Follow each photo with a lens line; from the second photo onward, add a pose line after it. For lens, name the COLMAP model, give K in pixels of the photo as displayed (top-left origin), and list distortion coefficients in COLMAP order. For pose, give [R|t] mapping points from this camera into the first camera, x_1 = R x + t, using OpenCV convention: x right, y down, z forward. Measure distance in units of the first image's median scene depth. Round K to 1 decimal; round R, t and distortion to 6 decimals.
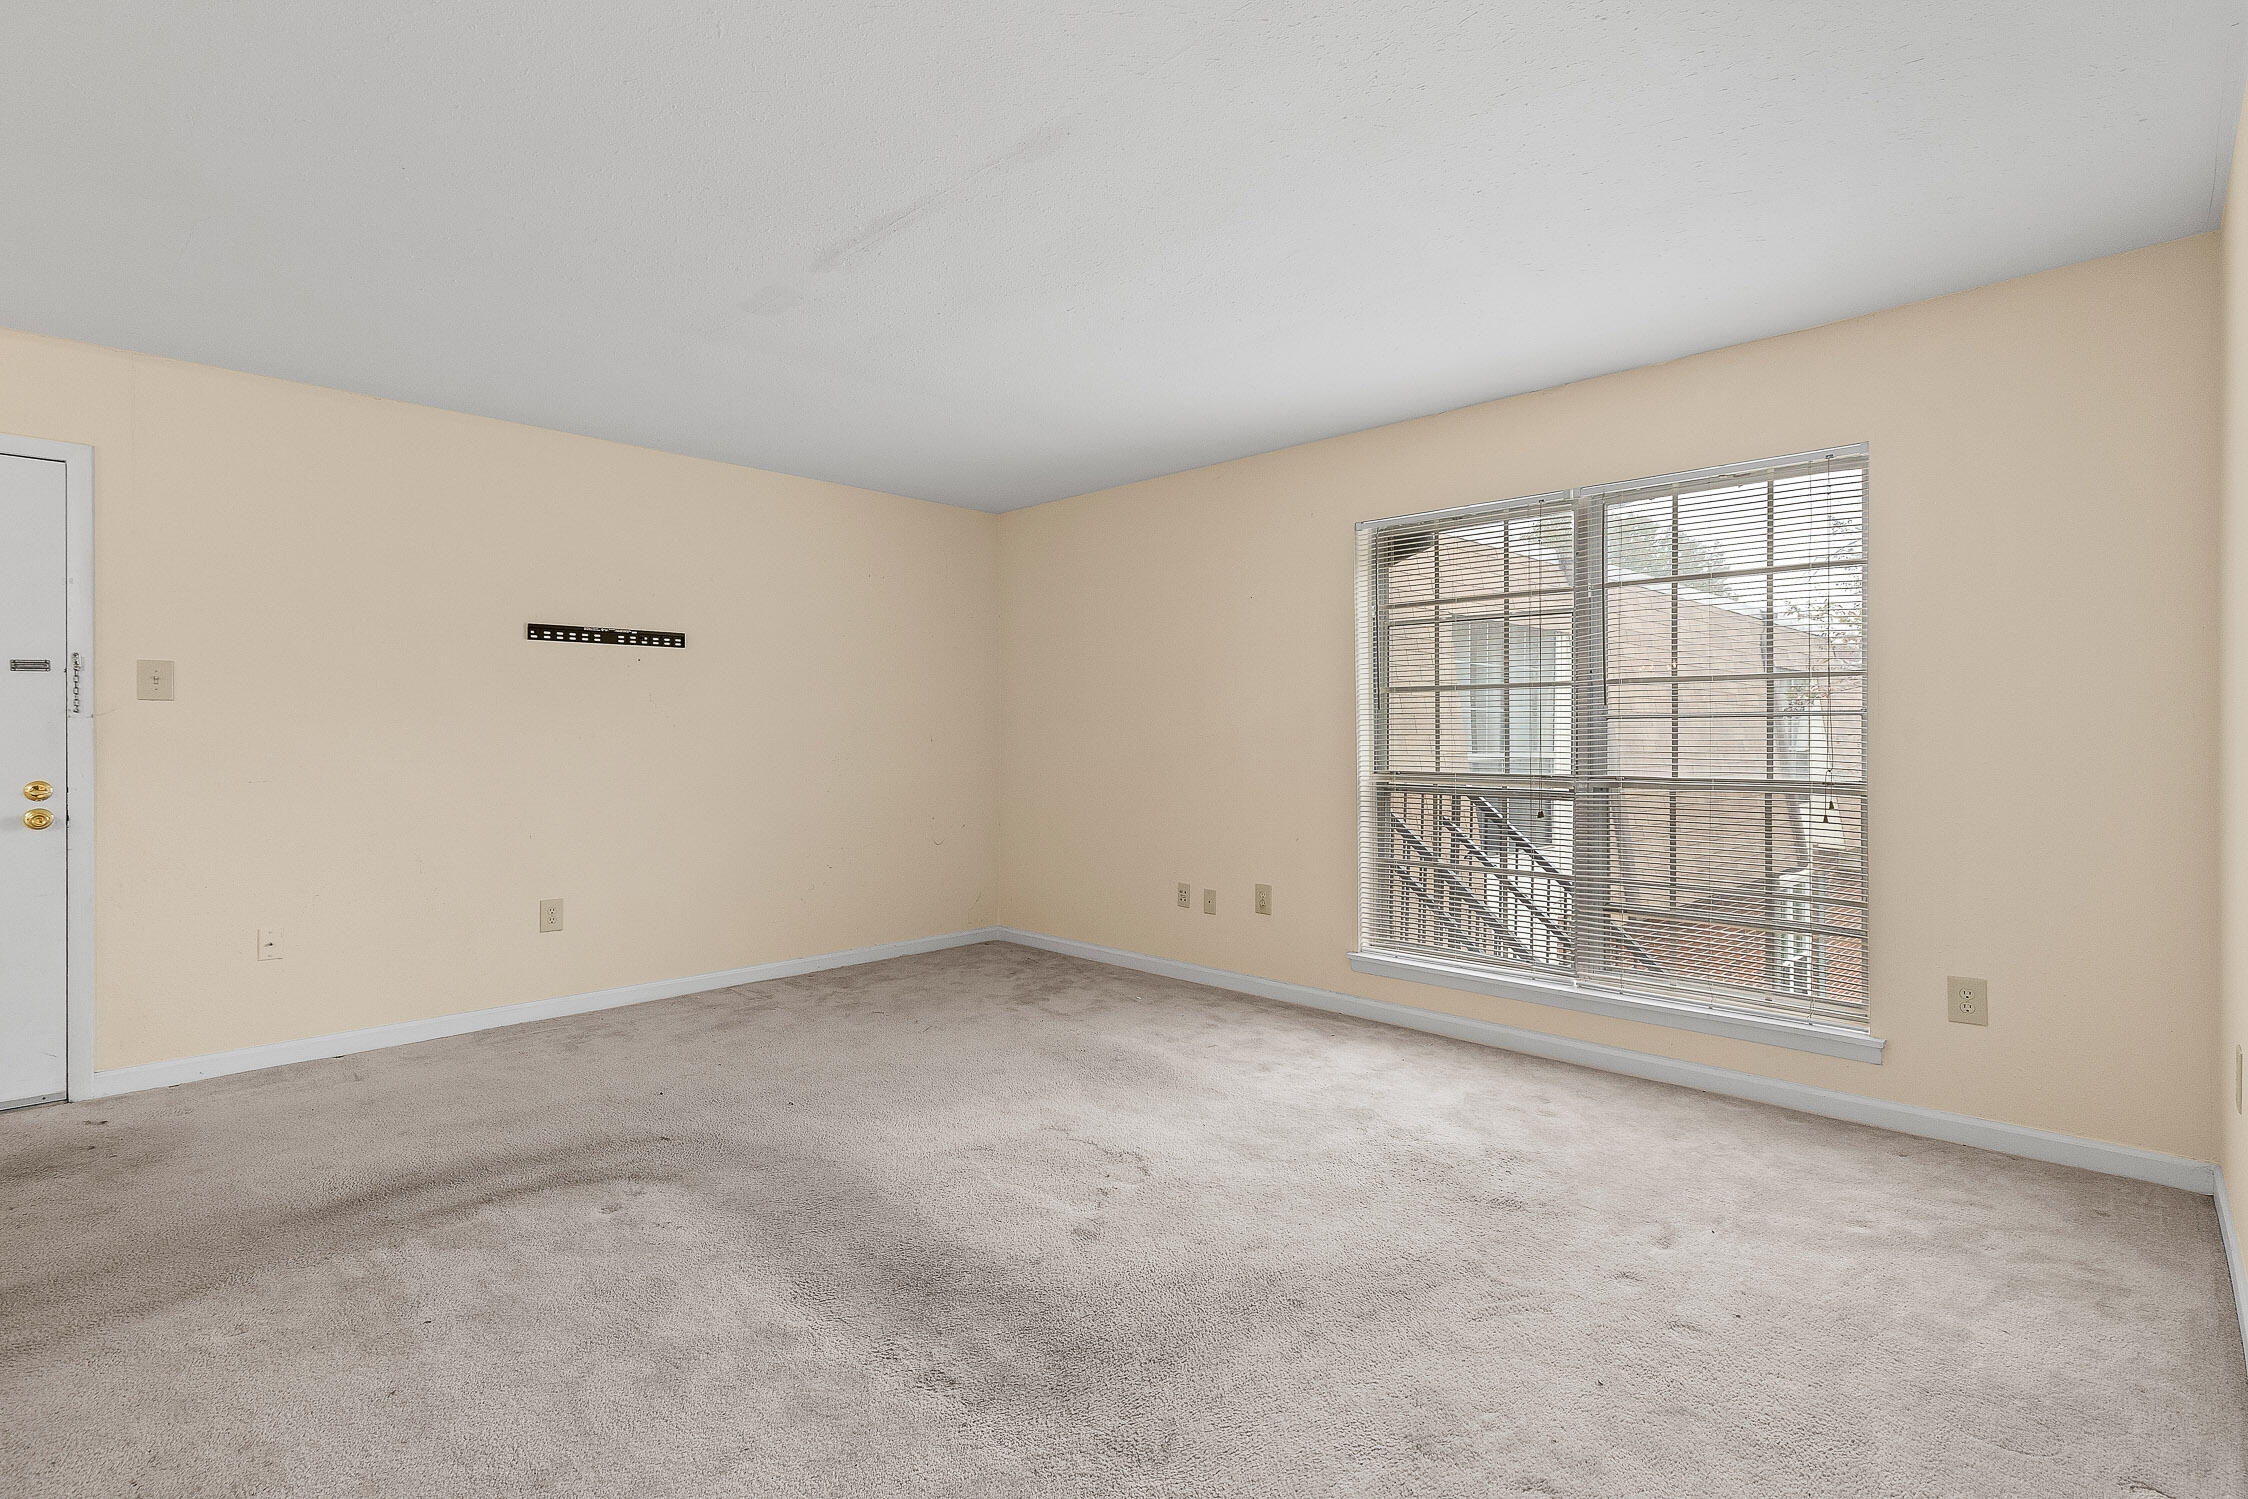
lens RADIAL K [[1069.3, 0, 1119.8], [0, 1069.3, 755.7], [0, 0, 1]] dist [0.001735, -0.000602]
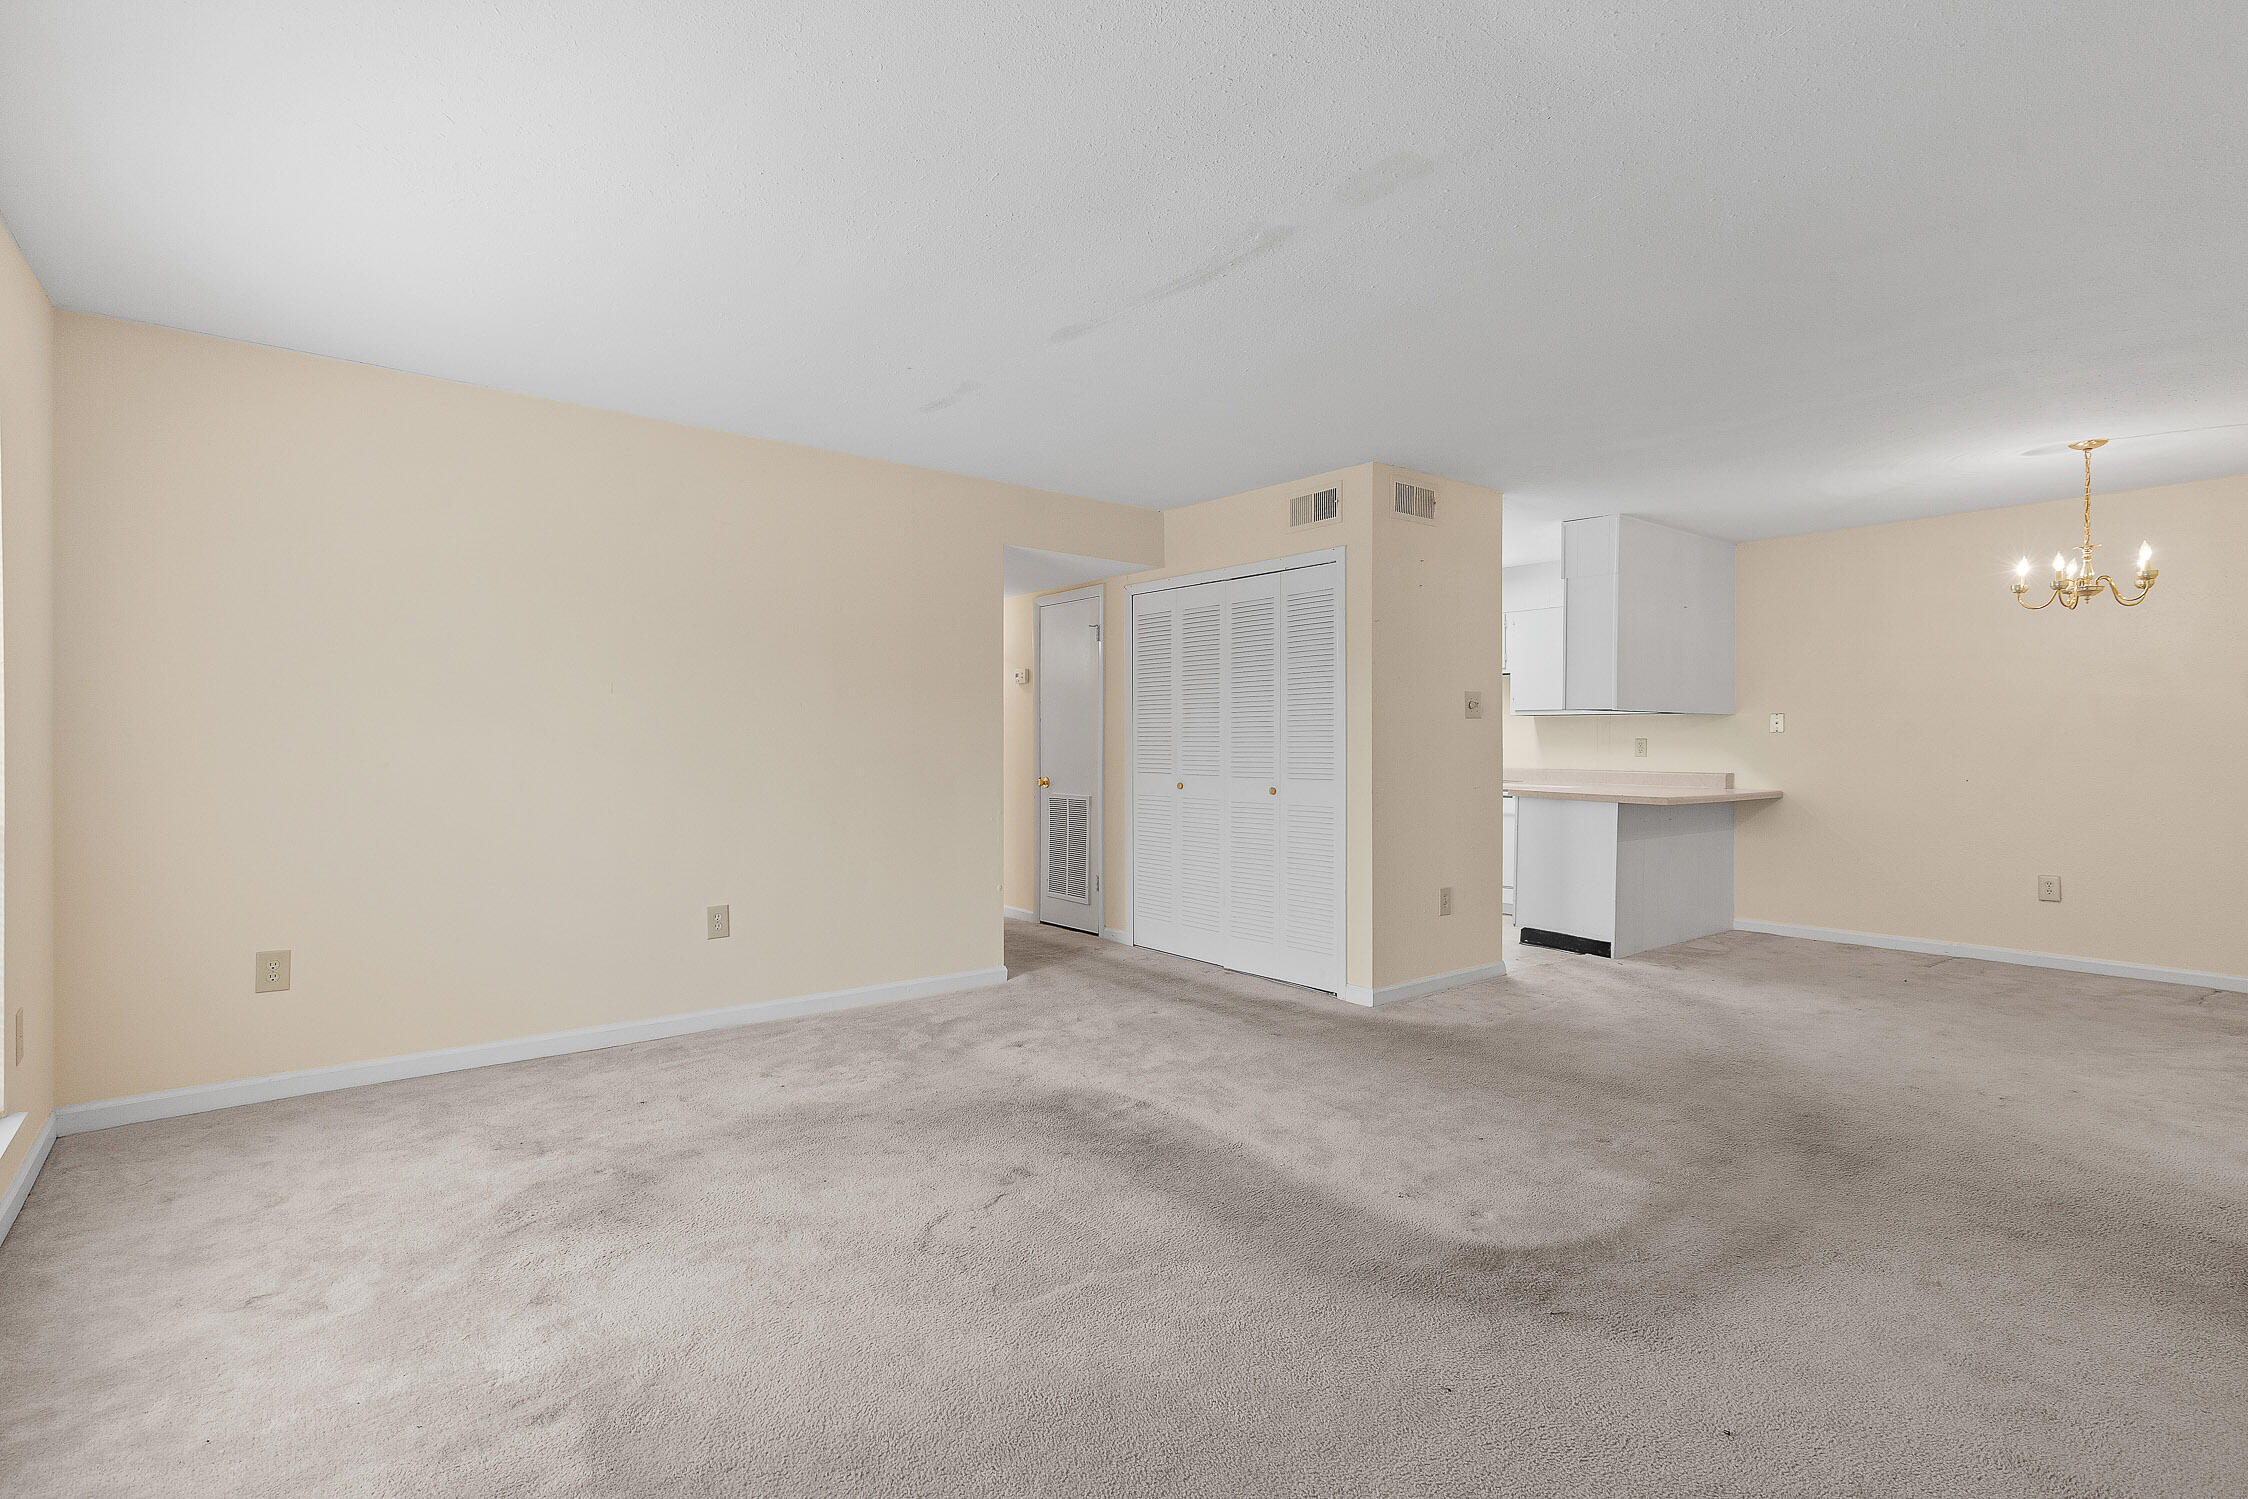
lens RADIAL K [[1069.3, 0, 1126.8], [0, 1069.3, 741.8], [0, 0, 1]] dist [0.001735, -0.000602]
pose [[-0.995814, -0.001156, 0.091390, -0.184950], [0.000396, 0.999856, 0.016956, -0.027166], [-0.091397, 0.016922, -0.995671, 1.574319]]
